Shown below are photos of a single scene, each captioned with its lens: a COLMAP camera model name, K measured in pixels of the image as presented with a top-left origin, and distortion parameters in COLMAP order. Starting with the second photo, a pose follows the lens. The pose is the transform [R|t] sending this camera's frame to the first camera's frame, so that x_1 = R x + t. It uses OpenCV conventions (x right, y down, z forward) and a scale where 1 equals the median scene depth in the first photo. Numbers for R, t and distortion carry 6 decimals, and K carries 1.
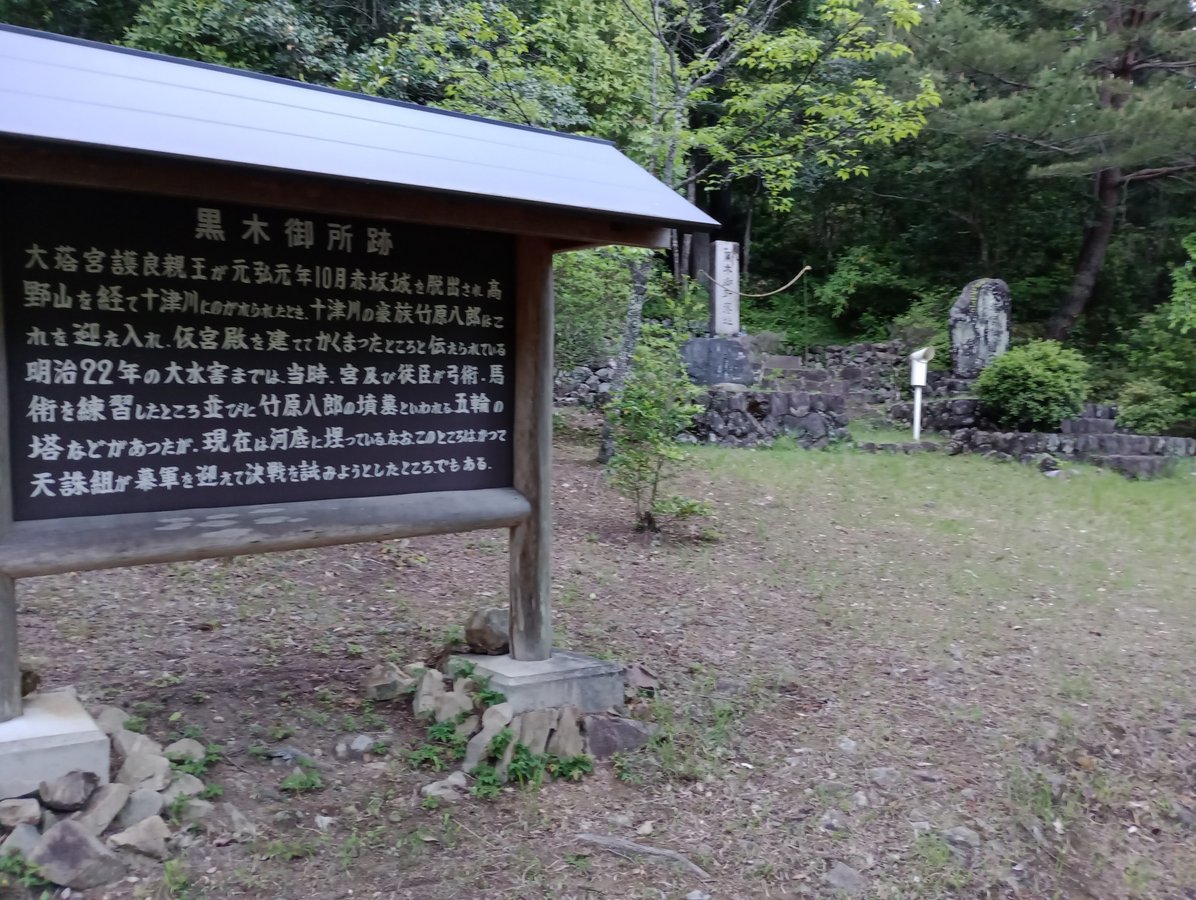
lens RADIAL K [[1014.0, 0, 598.0], [0, 1014.0, 450.0], [0, 0, 1]] dist [0.012193, 0.009348]
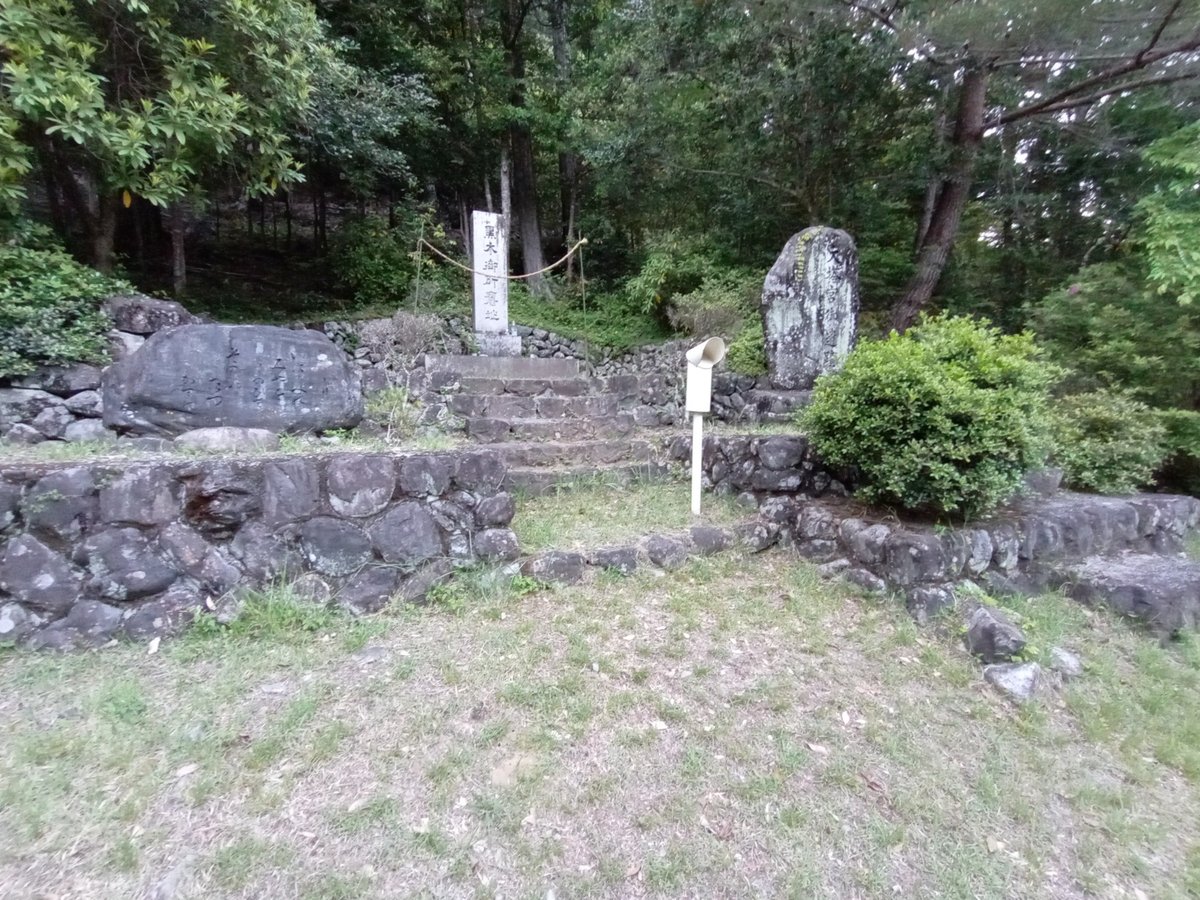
lens RADIAL K [[582.7, 0, 600.0], [0, 582.7, 450.0], [0, 0, 1]] dist [-0.003781, 0.000046]
pose [[0.999521, -0.022833, 0.020874, 0.256572], [0.021468, 0.997753, 0.063462, -0.063453], [-0.022276, -0.062983, 0.997766, 0.692785]]
